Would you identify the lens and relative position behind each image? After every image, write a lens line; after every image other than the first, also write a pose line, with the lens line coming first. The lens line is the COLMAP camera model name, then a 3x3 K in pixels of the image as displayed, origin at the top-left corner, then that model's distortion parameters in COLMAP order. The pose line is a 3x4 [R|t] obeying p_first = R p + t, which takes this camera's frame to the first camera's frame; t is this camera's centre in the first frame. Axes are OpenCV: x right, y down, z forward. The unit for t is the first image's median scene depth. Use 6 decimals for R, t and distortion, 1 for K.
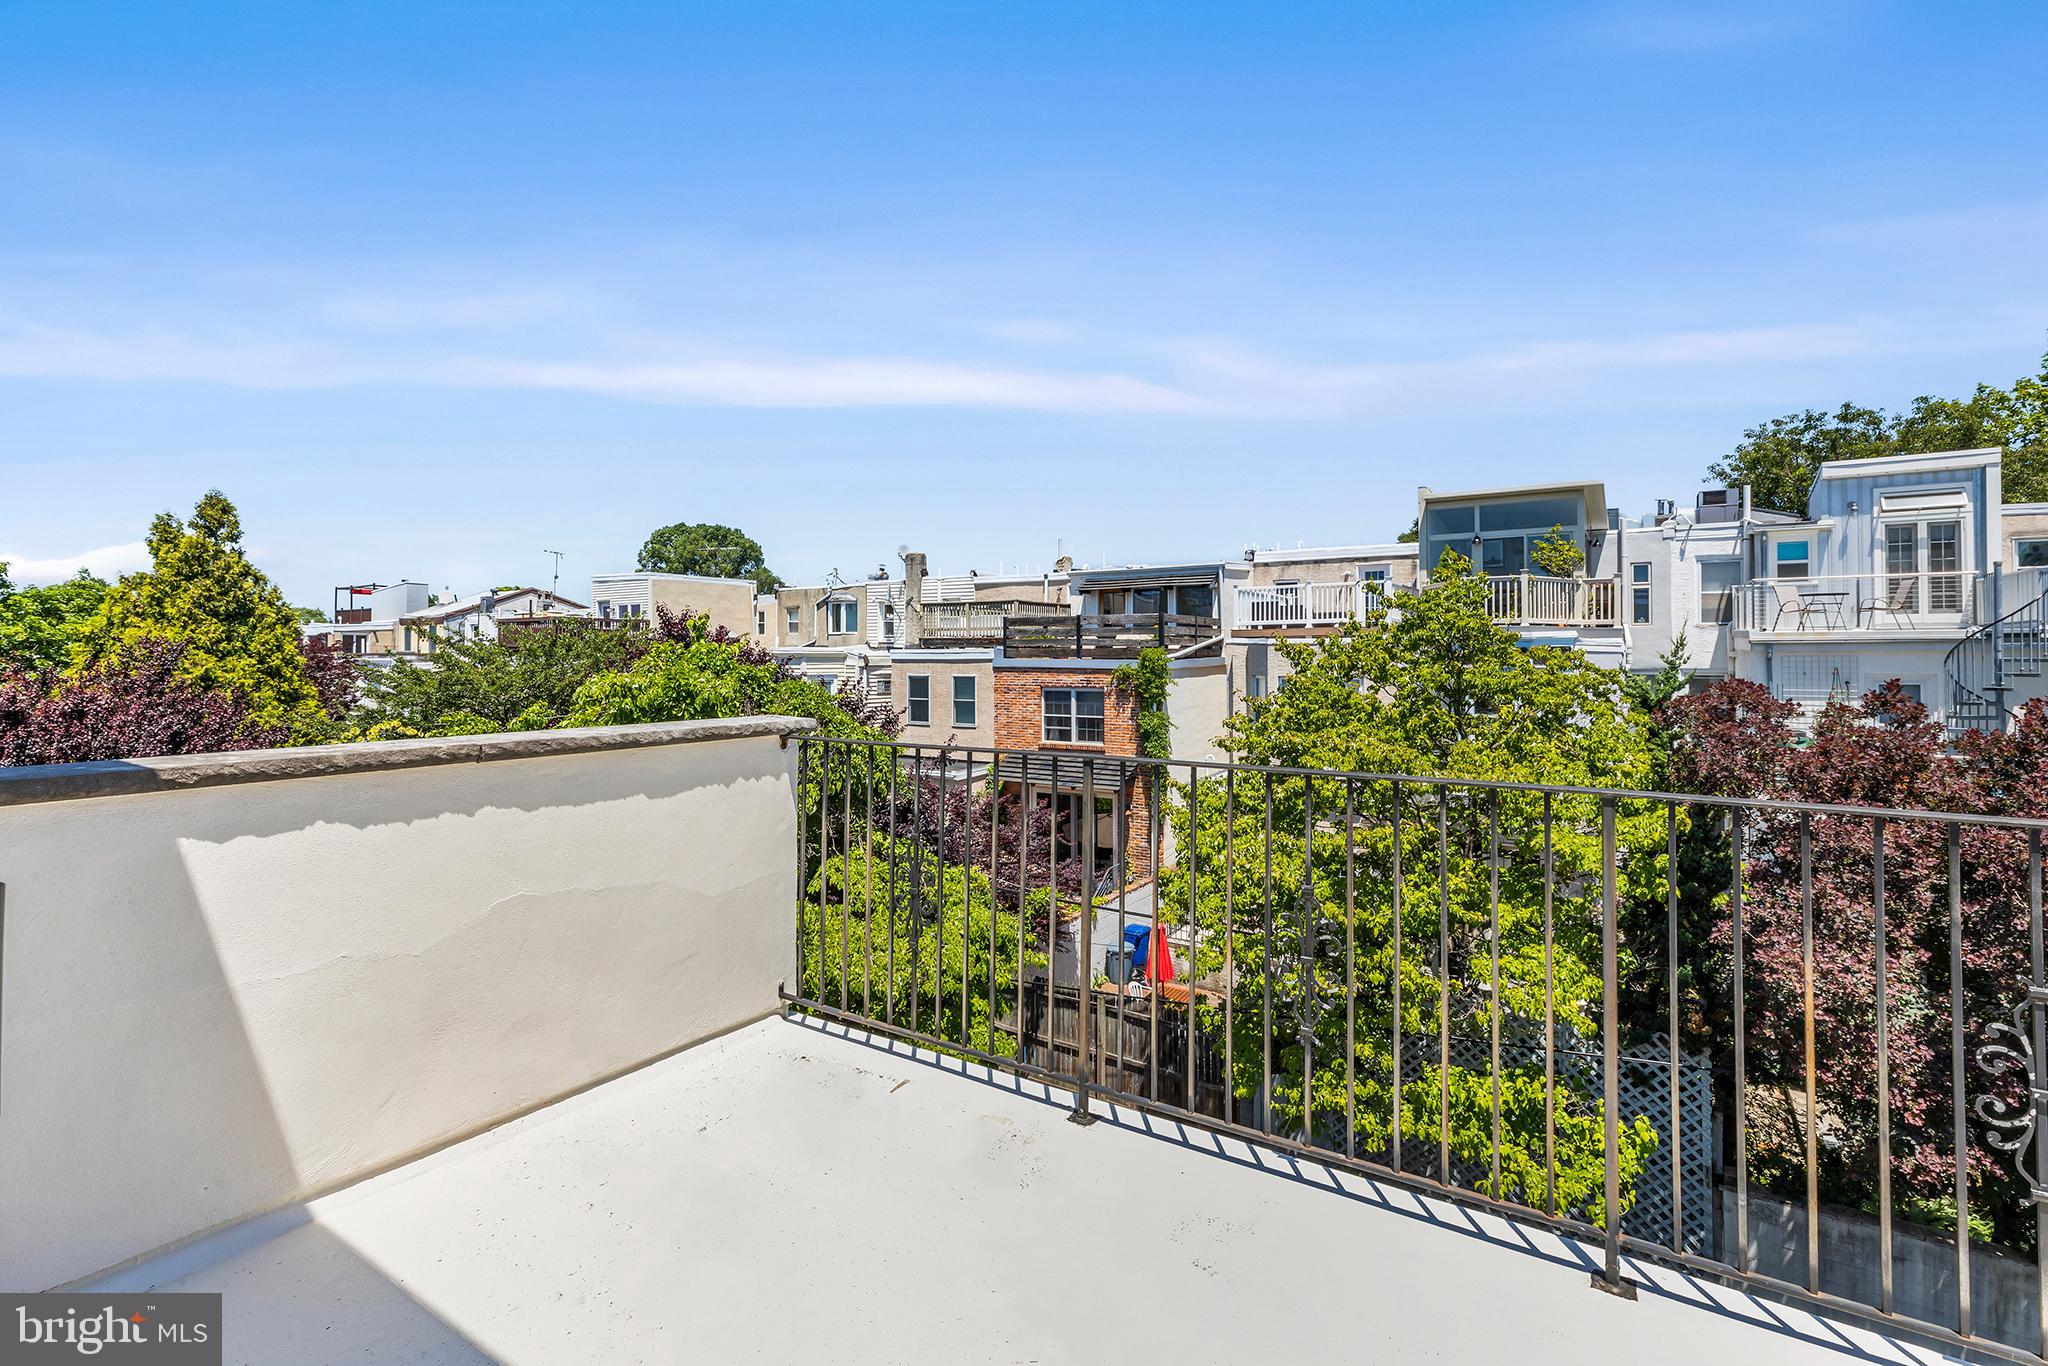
lens RADIAL K [[948.8, 0, 1022.6], [0, 948.8, 660.8], [0, 0, 1]] dist [0.001940, -0.000236]
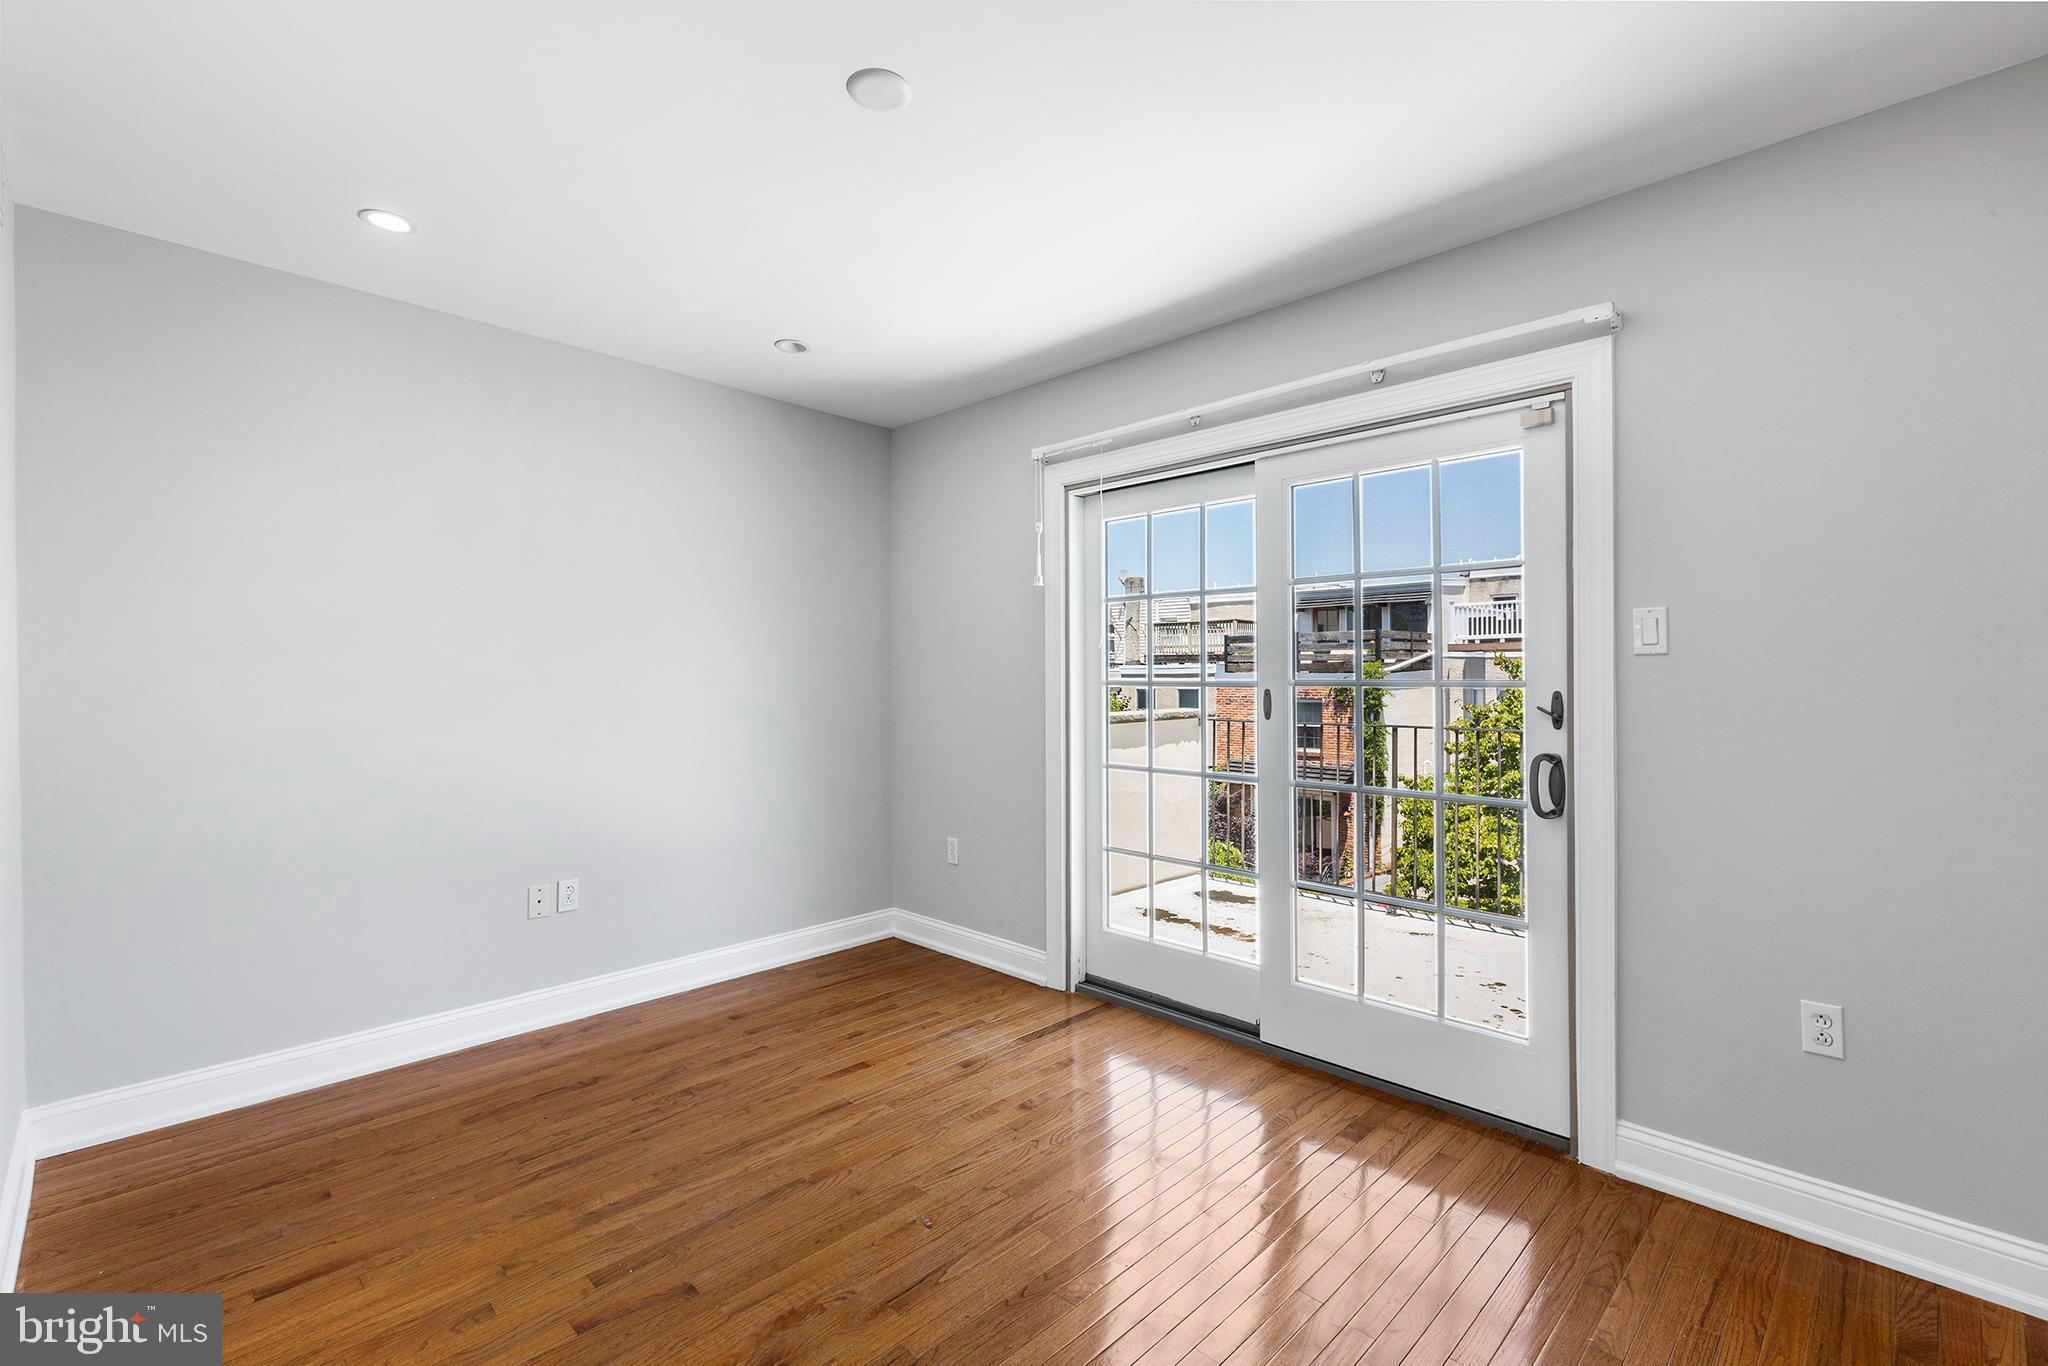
lens RADIAL K [[948.8, 0, 1012.5], [0, 948.8, 674.8], [0, 0, 1]] dist [0.001940, -0.000236]
pose [[0.978554, -0.005764, -0.205909, -0.034689], [0.005208, 0.999981, -0.003241, 0.002235], [0.205924, 0.002099, 0.978566, -0.125732]]
